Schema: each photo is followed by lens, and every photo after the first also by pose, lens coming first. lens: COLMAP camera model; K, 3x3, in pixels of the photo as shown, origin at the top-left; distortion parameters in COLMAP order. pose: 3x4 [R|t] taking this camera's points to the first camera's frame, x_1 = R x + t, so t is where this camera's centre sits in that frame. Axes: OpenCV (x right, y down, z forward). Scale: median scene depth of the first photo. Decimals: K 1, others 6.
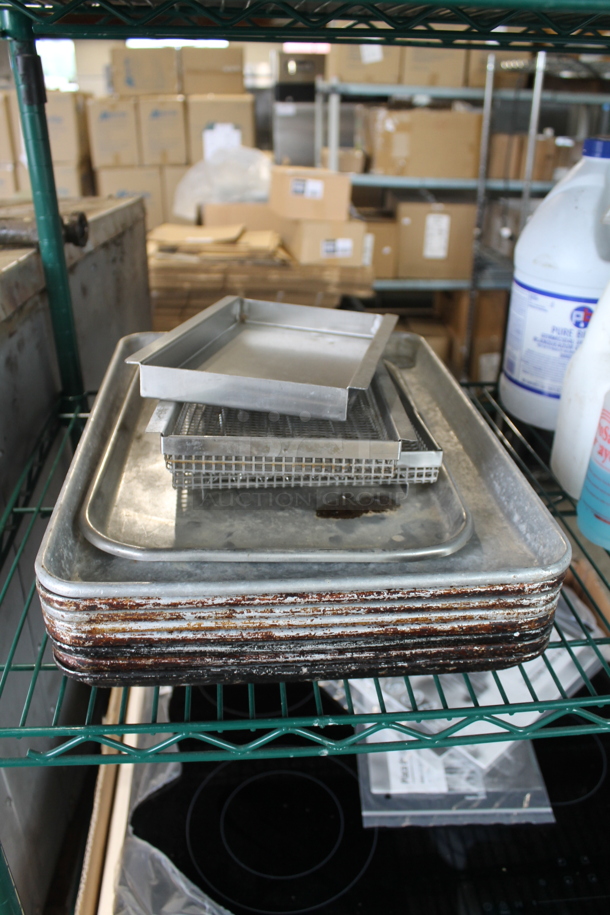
lens RADIAL K [[777.0, 0, 312.4], [0, 777.0, 448.0], [0, 0, 1]] dist [-0.174513, 0.161525]
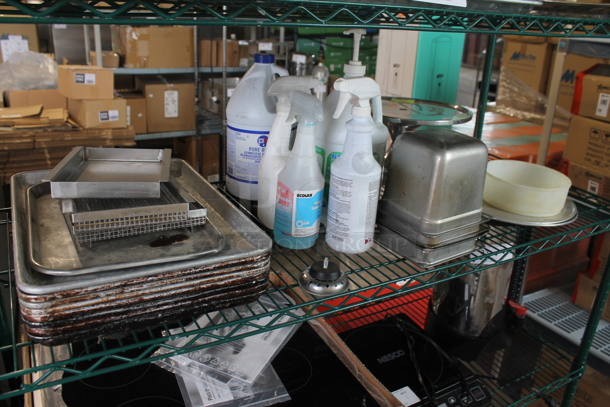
lens RADIAL K [[518.0, 0, 303.6], [0, 518.0, 195.0], [0, 0, 1]] dist [-0.174513, 0.161525]
pose [[0.914636, -0.113615, 0.387985, -0.126505], [0.147970, 0.987186, -0.059743, 0.089730], [-0.376225, 0.112053, 0.919727, -0.381634]]
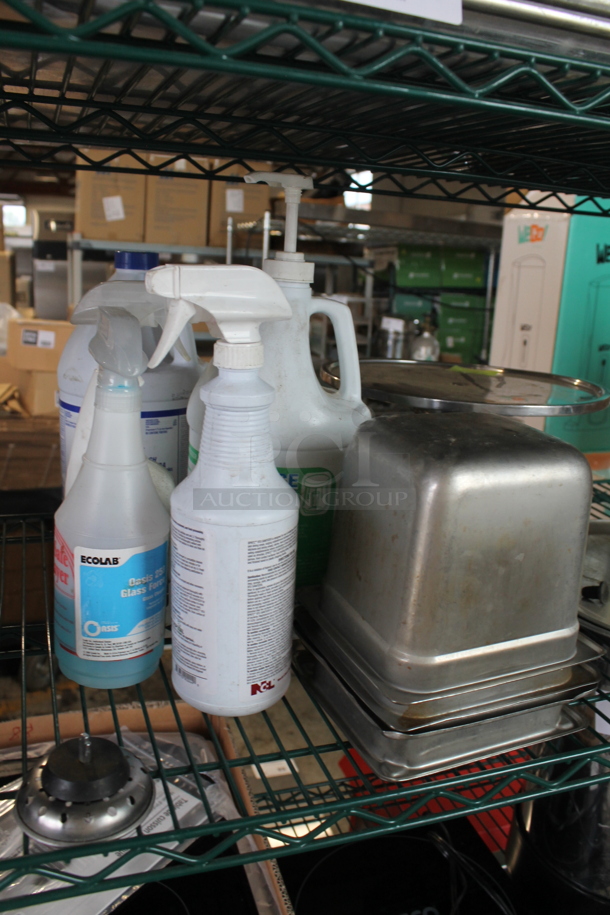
lens RADIAL K [[777.0, 0, 312.4], [0, 777.0, 448.0], [0, 0, 1]] dist [-0.174513, 0.161525]
pose [[0.968698, -0.019490, 0.247474, 0.494238], [0.069086, 0.978695, -0.193349, 0.062935], [-0.238433, 0.204394, 0.949406, 0.070729]]
